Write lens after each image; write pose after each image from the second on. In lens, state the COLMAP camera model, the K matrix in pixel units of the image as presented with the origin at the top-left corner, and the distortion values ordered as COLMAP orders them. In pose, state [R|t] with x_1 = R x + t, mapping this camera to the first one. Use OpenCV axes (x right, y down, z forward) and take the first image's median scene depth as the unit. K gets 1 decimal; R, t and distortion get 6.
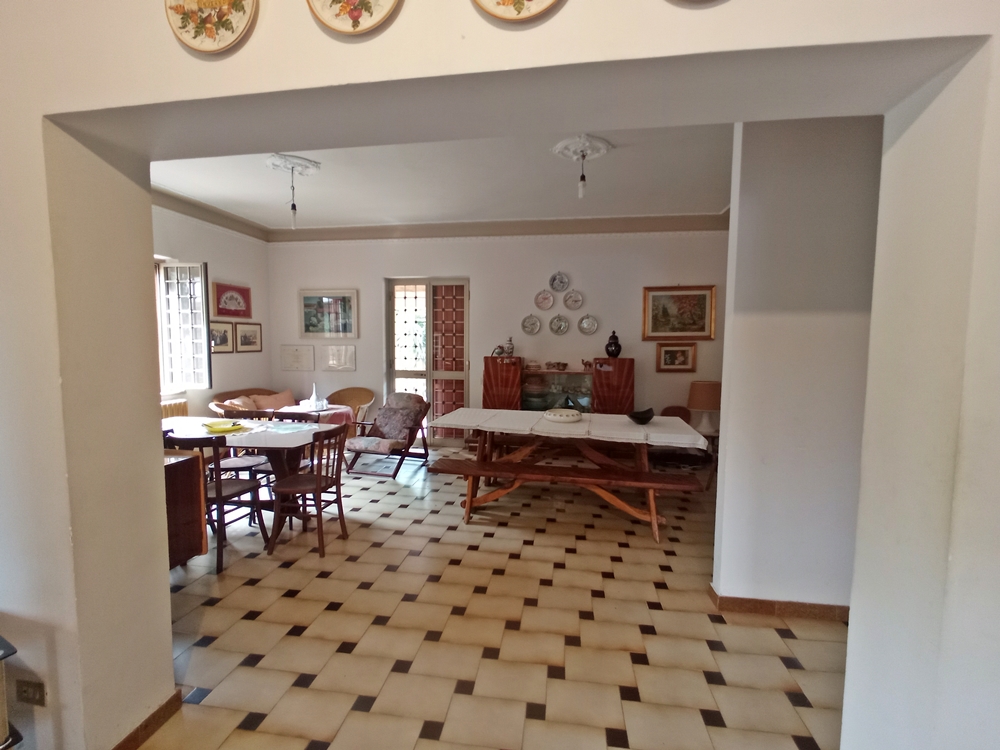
lens RADIAL K [[441.2, 0, 500.0], [0, 441.2, 375.0], [0, 0, 1]] dist [-0.008949, -0.000445]
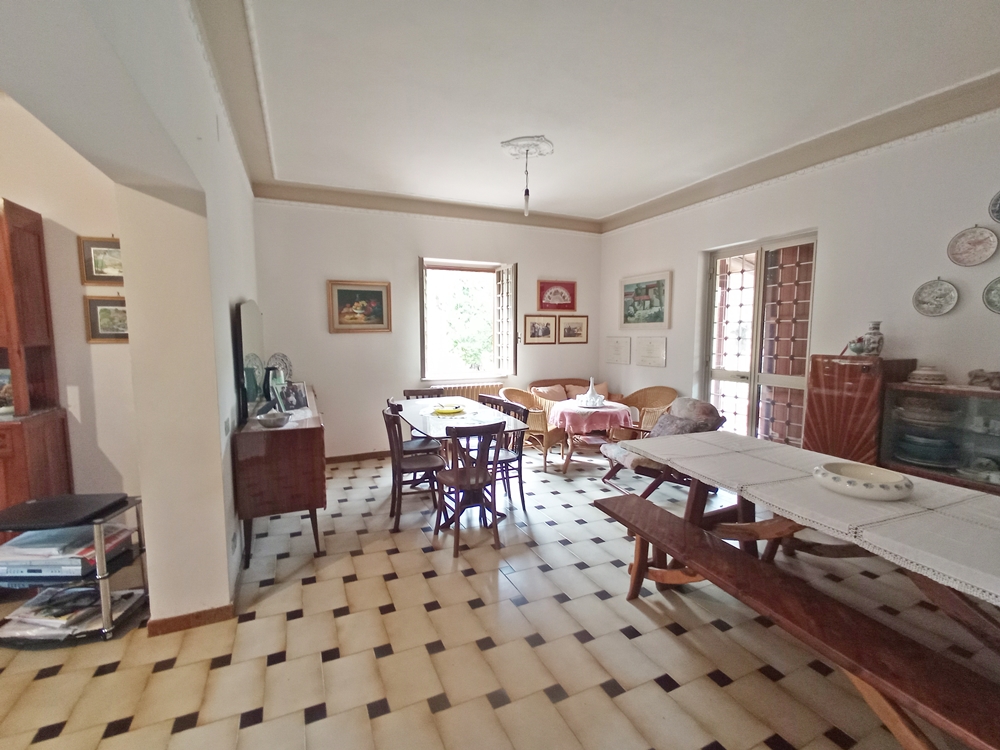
lens RADIAL K [[441.2, 0, 500.0], [0, 441.2, 375.0], [0, 0, 1]] dist [-0.008949, -0.000445]
pose [[0.553039, 0.070875, -0.830136, 0.218721], [-0.057629, 0.997243, 0.046750, -0.016633], [0.831160, 0.021986, 0.555598, 0.281561]]
